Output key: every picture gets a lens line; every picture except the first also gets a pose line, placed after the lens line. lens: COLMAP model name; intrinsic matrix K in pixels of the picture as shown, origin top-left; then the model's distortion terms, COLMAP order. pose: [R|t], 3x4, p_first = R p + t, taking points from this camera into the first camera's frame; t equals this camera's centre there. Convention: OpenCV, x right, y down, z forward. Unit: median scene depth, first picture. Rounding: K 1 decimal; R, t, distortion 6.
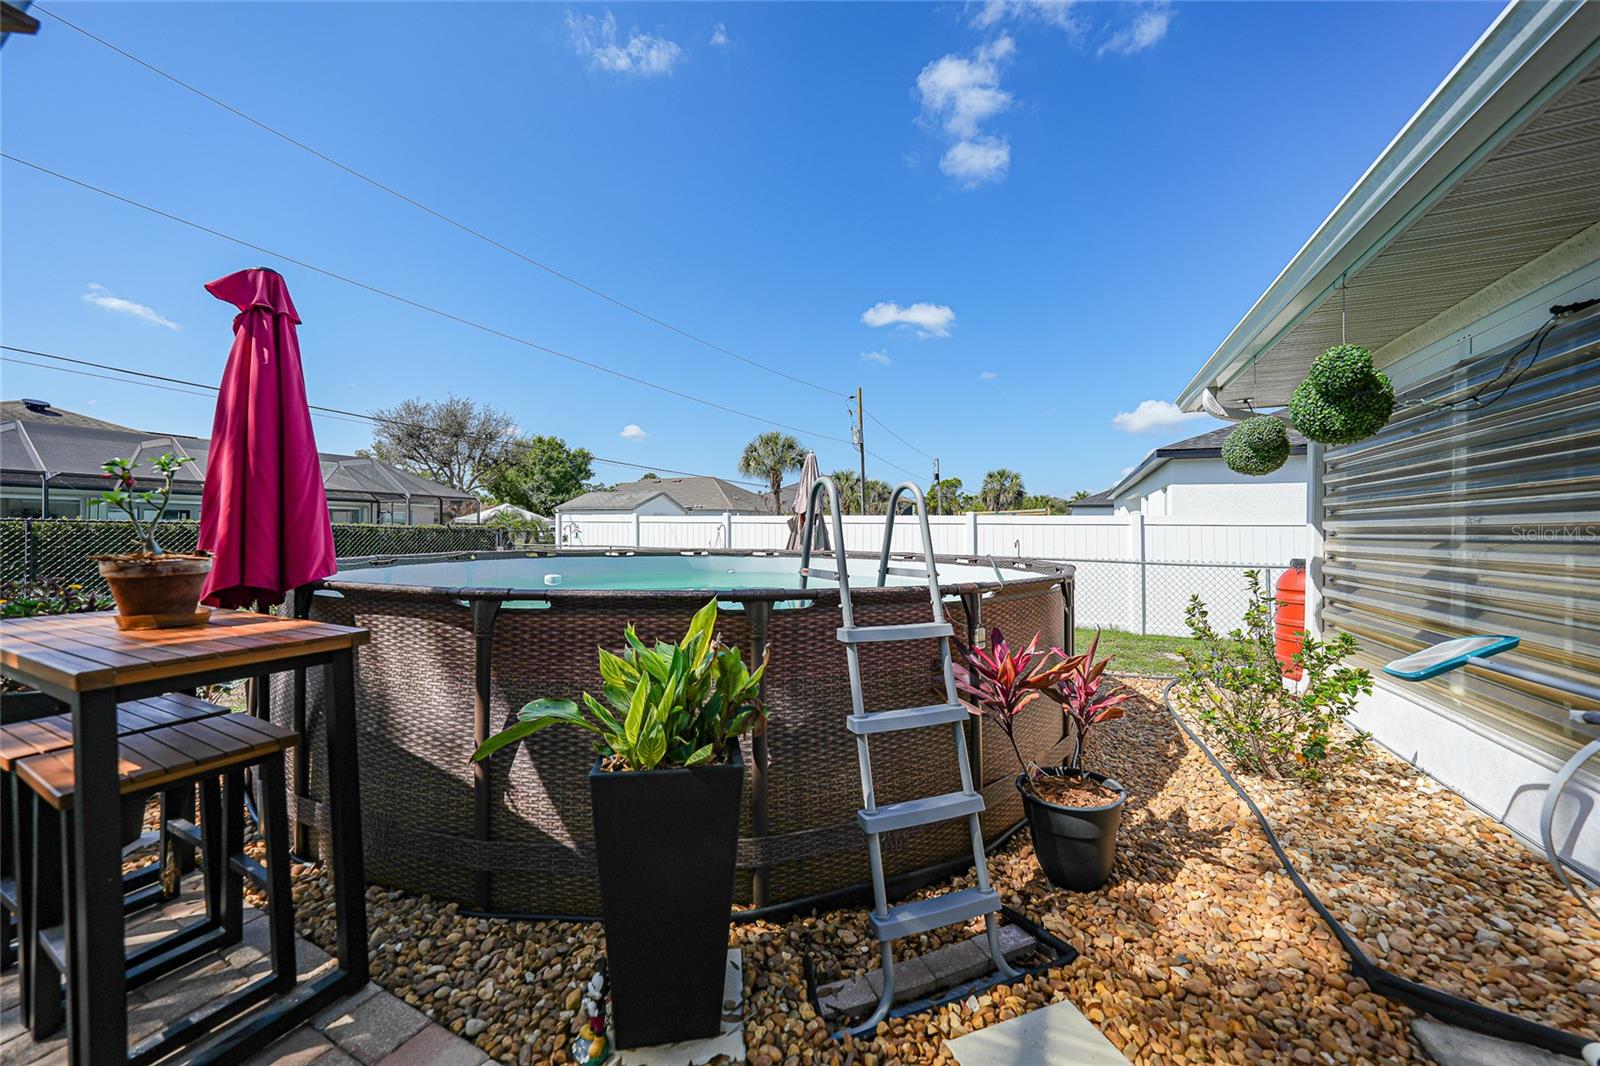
lens RADIAL K [[552.7, 0, 791.0], [0, 552.7, 533.6], [0, 0, 1]] dist [-0.001432, 0.000076]
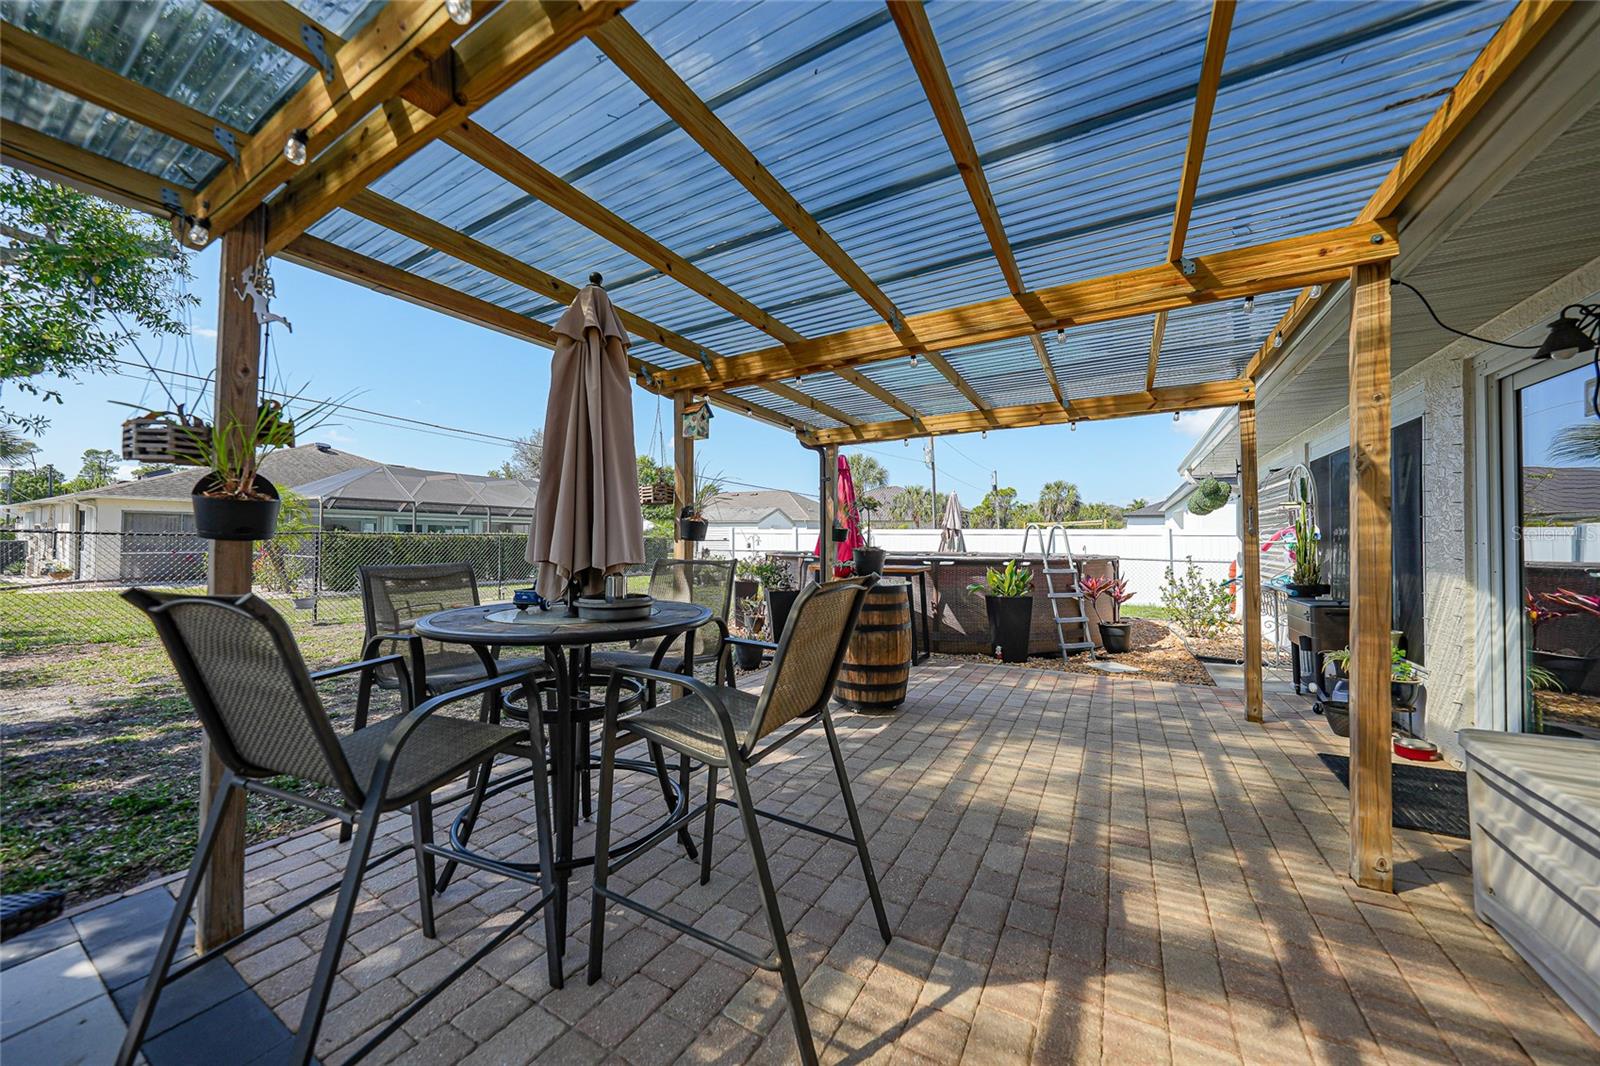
lens RADIAL K [[552.7, 0, 799.7], [0, 552.7, 536.6], [0, 0, 1]] dist [-0.001432, 0.000076]
pose [[0.997678, -0.002619, -0.068060, -0.063436], [0.001930, 0.999946, -0.010182, 0.000195], [0.068083, 0.010027, 0.997629, -0.134218]]
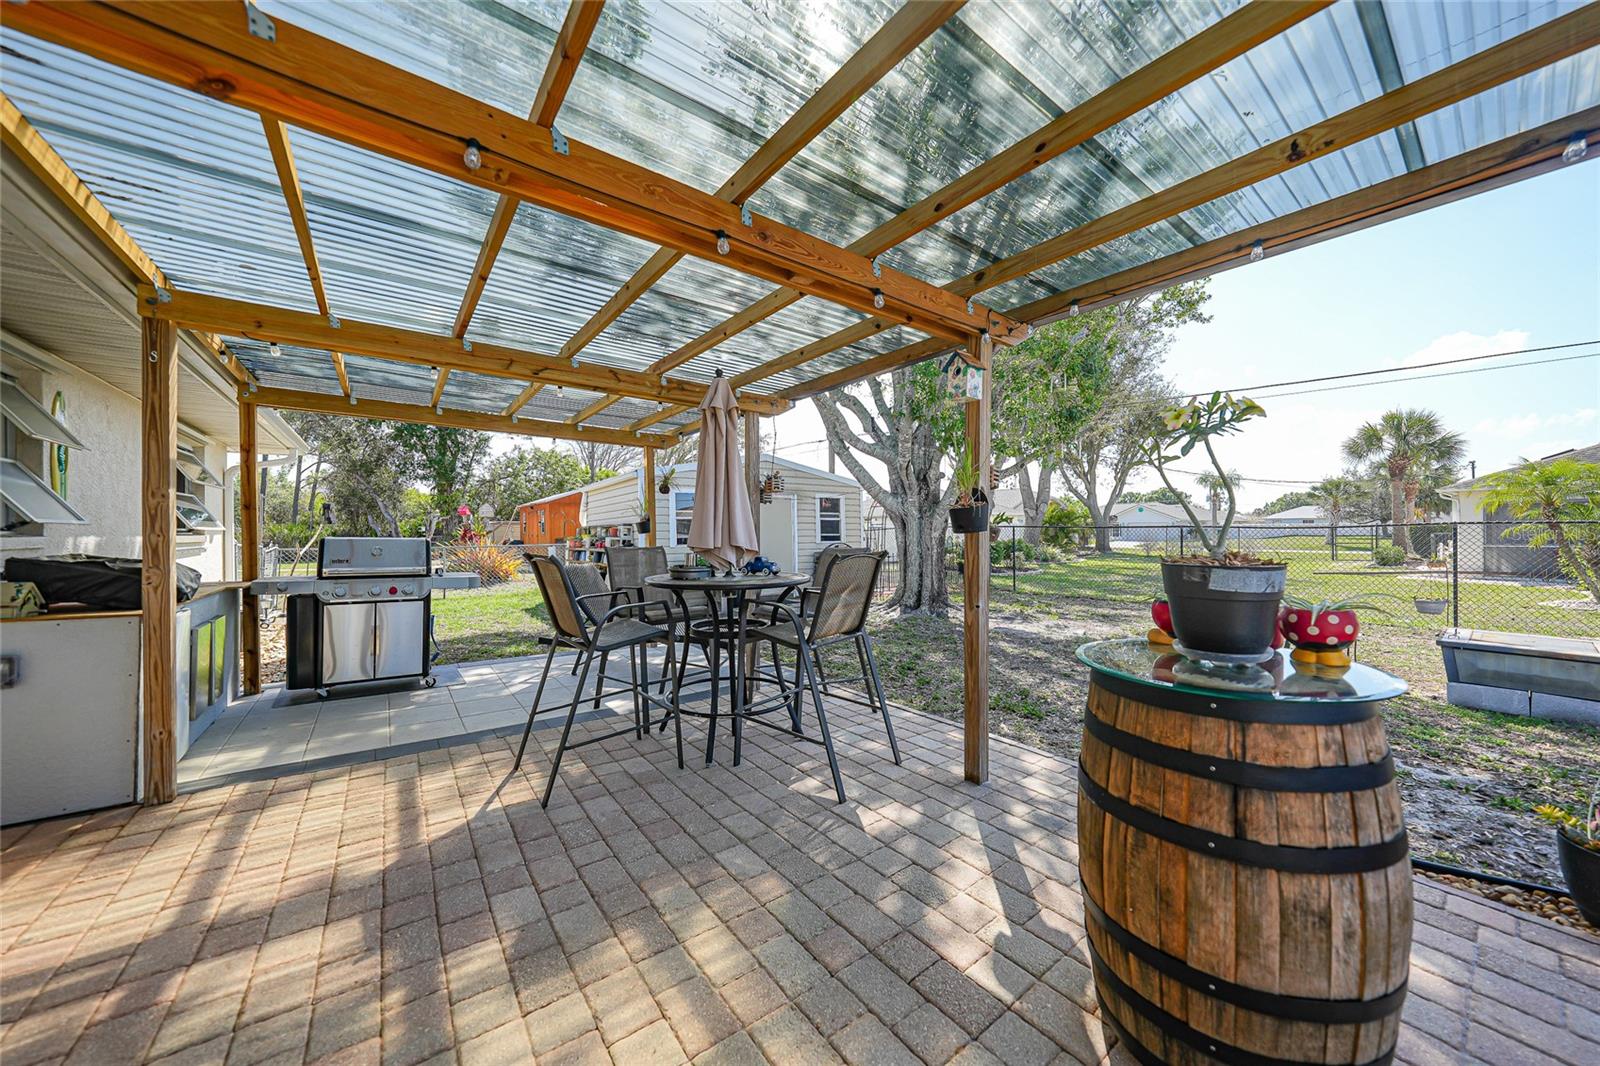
lens RADIAL K [[552.7, 0, 796.4], [0, 552.7, 523.3], [0, 0, 1]] dist [-0.001432, 0.000076]
pose [[-0.456806, -0.010576, -0.889503, 0.078155], [-0.001082, 0.999935, -0.011334, -0.001505], [0.889566, -0.004214, -0.456788, 0.160870]]
